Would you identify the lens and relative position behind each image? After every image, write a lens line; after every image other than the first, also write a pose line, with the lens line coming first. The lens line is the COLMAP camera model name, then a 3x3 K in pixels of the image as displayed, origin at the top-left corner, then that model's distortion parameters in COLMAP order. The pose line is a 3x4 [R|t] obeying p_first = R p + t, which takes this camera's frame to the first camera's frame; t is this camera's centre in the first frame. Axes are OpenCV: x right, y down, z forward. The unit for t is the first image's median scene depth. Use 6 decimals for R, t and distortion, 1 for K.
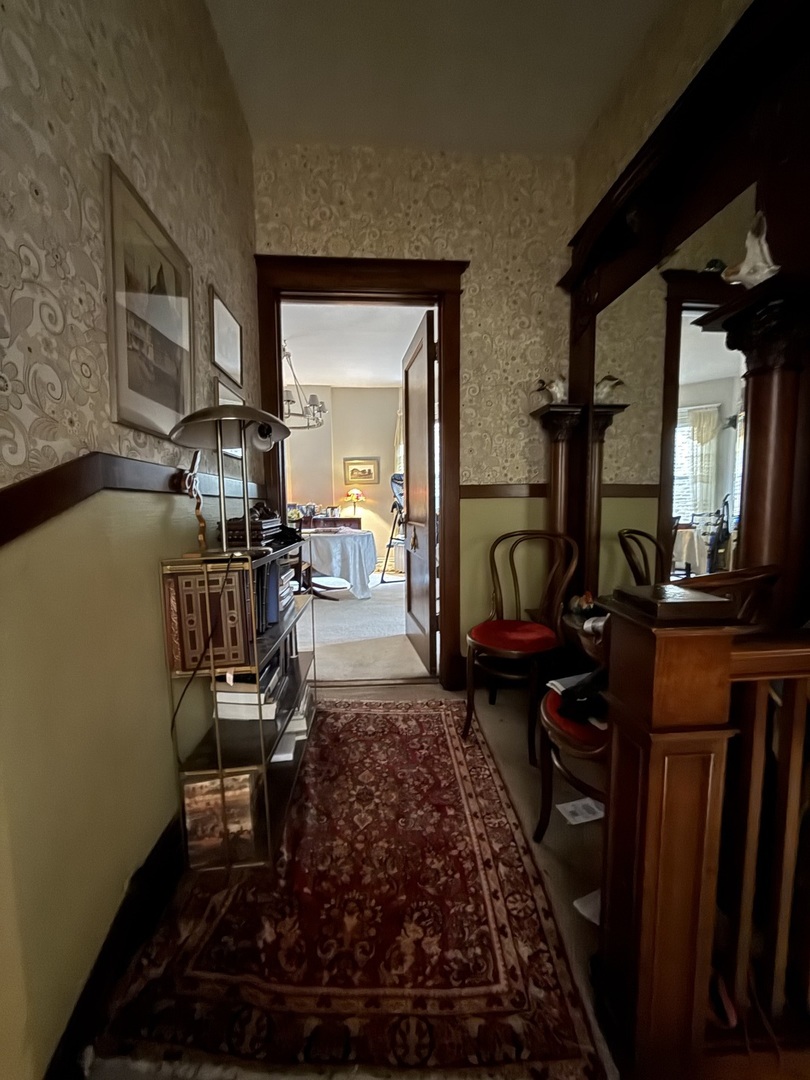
lens RADIAL K [[431.8, 0, 408.9], [0, 431.8, 542.1], [0, 0, 1]] dist [0.007538, -0.001351]
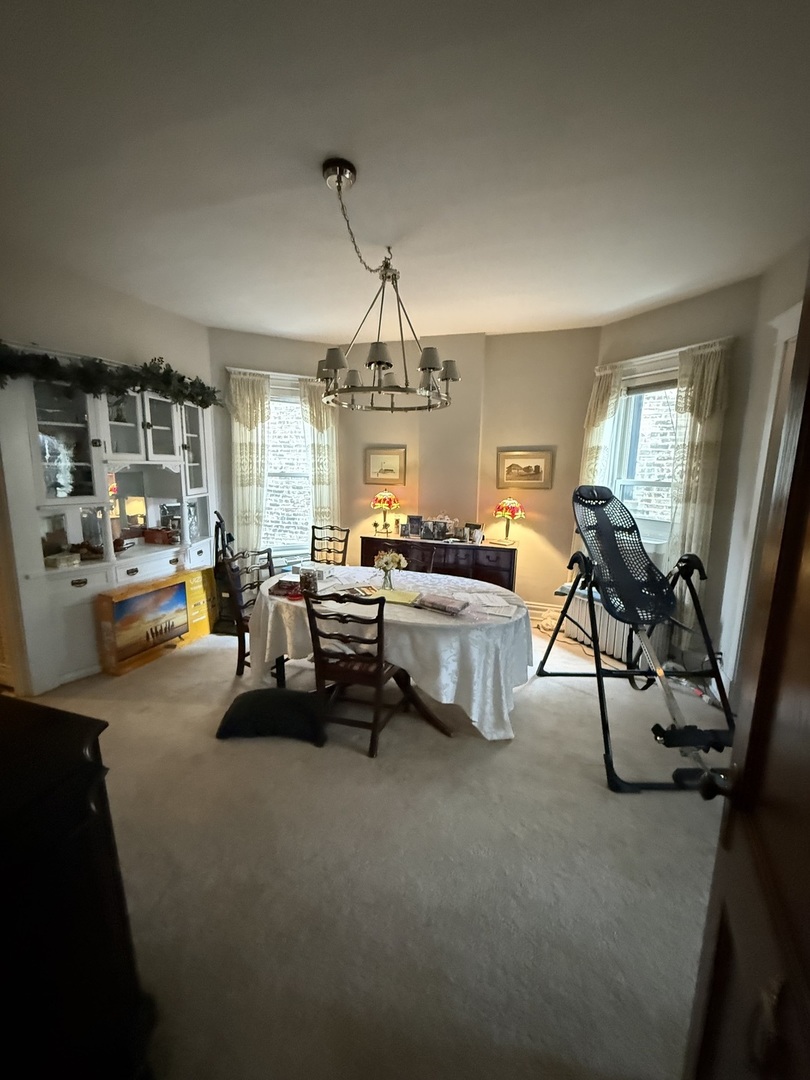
lens RADIAL K [[431.8, 0, 408.6], [0, 431.8, 536.2], [0, 0, 1]] dist [0.007538, -0.001351]
pose [[0.924453, 0.089629, -0.370612, -0.023637], [-0.061108, 0.994243, 0.088020, -0.116941], [0.376367, -0.058723, 0.924608, 0.361355]]
